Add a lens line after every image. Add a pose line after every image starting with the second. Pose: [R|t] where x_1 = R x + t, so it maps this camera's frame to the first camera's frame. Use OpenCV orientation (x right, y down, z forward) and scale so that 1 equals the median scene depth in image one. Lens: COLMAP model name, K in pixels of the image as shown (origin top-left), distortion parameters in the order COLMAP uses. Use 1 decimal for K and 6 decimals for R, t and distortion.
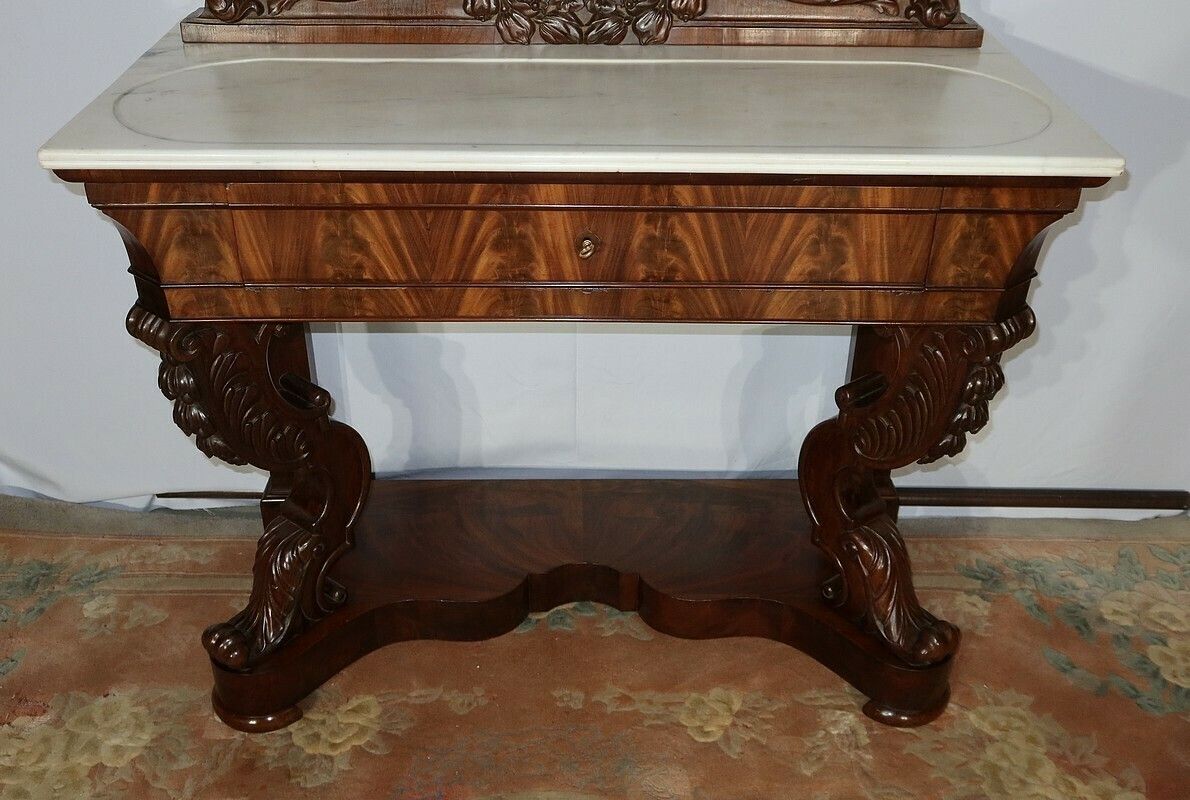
lens RADIAL K [[1219.2, 0, 599.0], [0, 1219.2, 399.1], [0, 0, 1]] dist [0.007111, 0.000000]
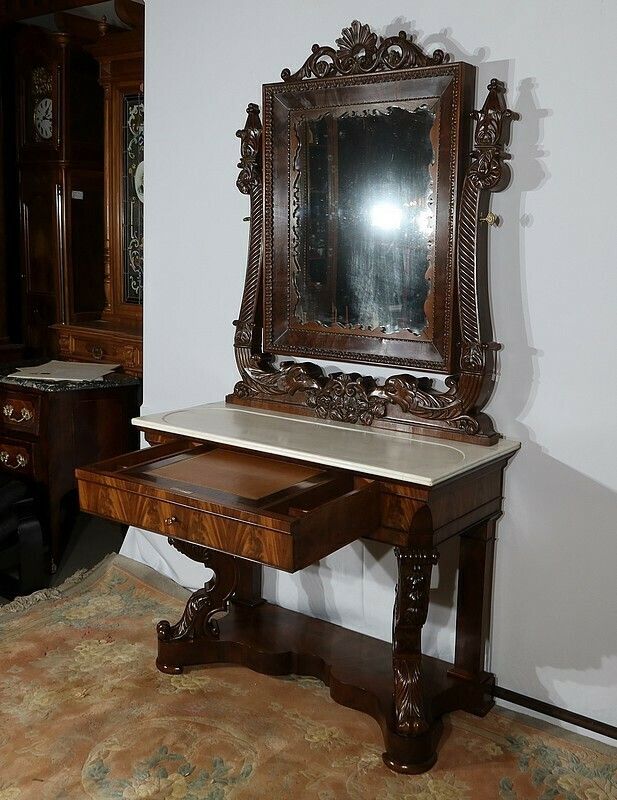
lens RADIAL K [[845.6, 0, 341.3], [0, 845.6, 392.9], [0, 0, 1]] dist [-0.019296, 0.000000]
pose [[0.807909, 0.107541, -0.579412, 0.932362], [-0.319104, 0.906424, -0.276710, 0.126738], [0.495435, 0.408449, 0.766625, -0.329345]]
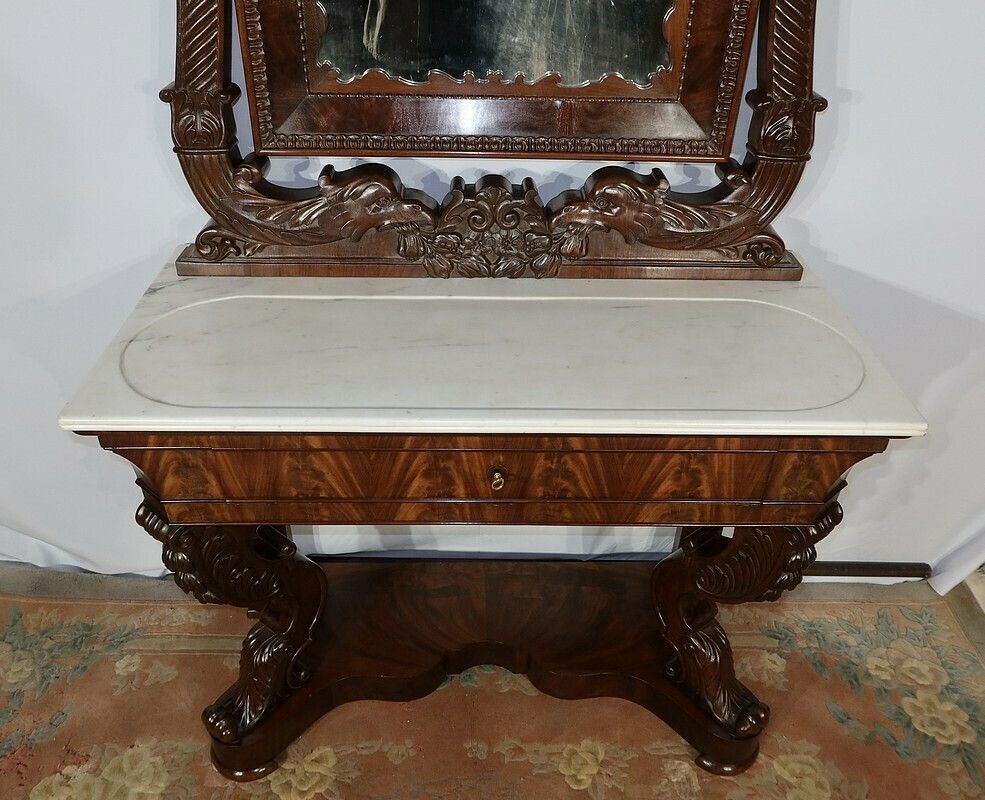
lens RADIAL K [[835.1, 0, 486.6], [0, 835.1, 404.2], [0, 0, 1]] dist [-0.027634, 0.023775]
pose [[0.999982, 0.002842, 0.005368, -0.020783], [-0.003150, 0.998297, 0.058251, -0.200790], [-0.005193, -0.058267, 0.998288, 0.115494]]
